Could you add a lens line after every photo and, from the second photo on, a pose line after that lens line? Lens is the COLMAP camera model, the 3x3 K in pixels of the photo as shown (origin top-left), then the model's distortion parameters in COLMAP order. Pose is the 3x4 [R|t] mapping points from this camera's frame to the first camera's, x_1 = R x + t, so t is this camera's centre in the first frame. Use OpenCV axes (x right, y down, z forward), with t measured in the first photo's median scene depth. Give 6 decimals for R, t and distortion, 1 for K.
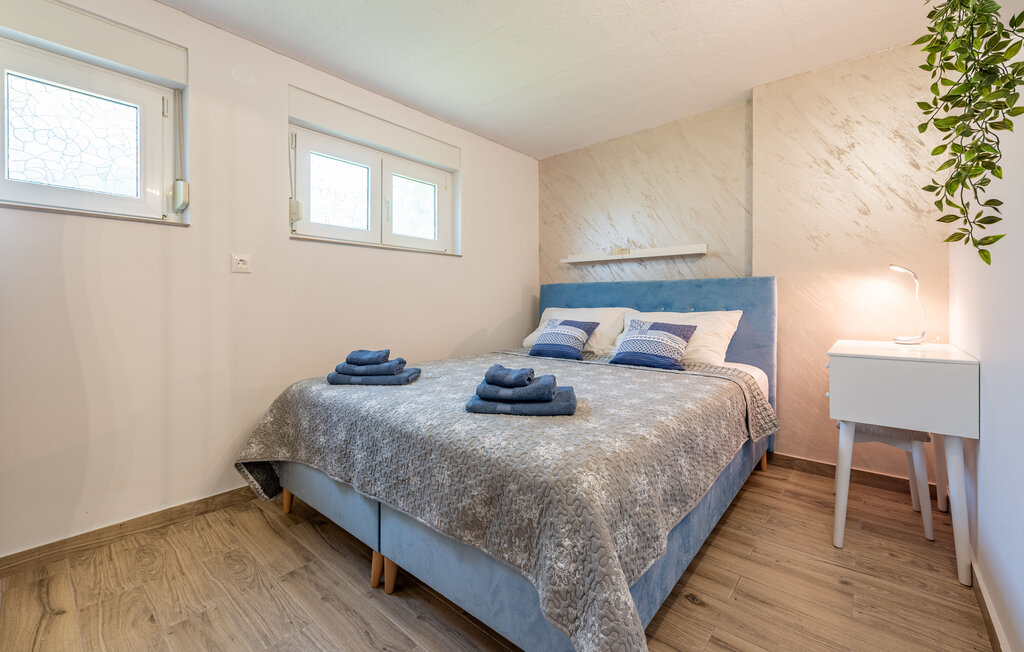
lens RADIAL K [[416.0, 0, 510.5], [0, 416.0, 306.4], [0, 0, 1]] dist [0.002405, 0.000175]
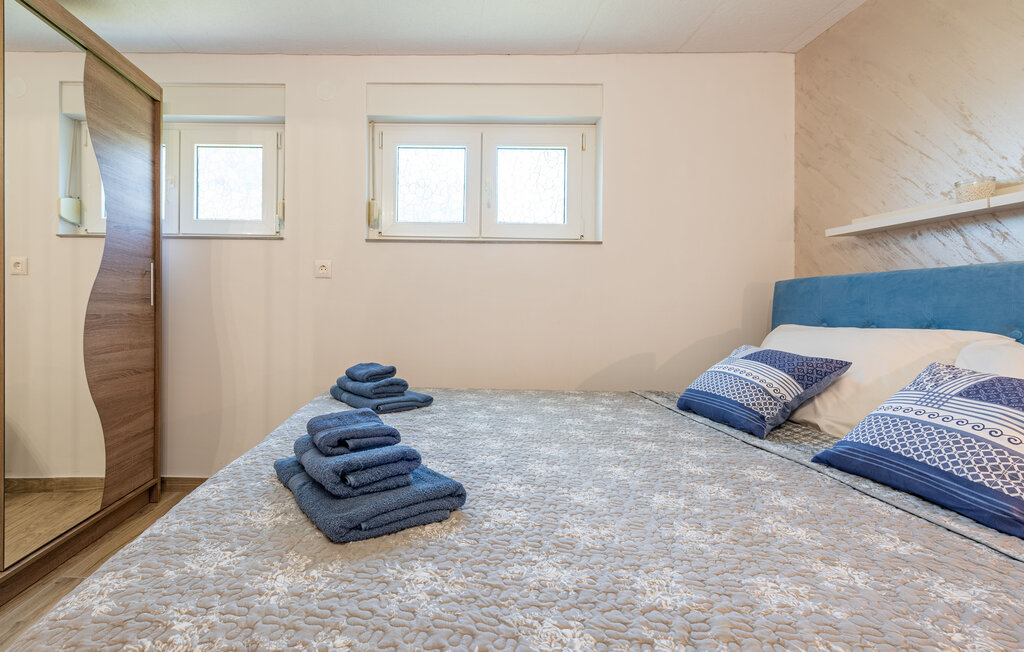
lens RADIAL K [[449.3, 0, 512.0], [0, 449.3, 306.6], [0, 0, 1]] dist [0.008024, 0.000035]
pose [[0.636983, 0.008438, -0.770831, 0.365263], [-0.024355, 0.999661, -0.009184, -0.006370], [0.770493, 0.024624, 0.636973, 0.437419]]
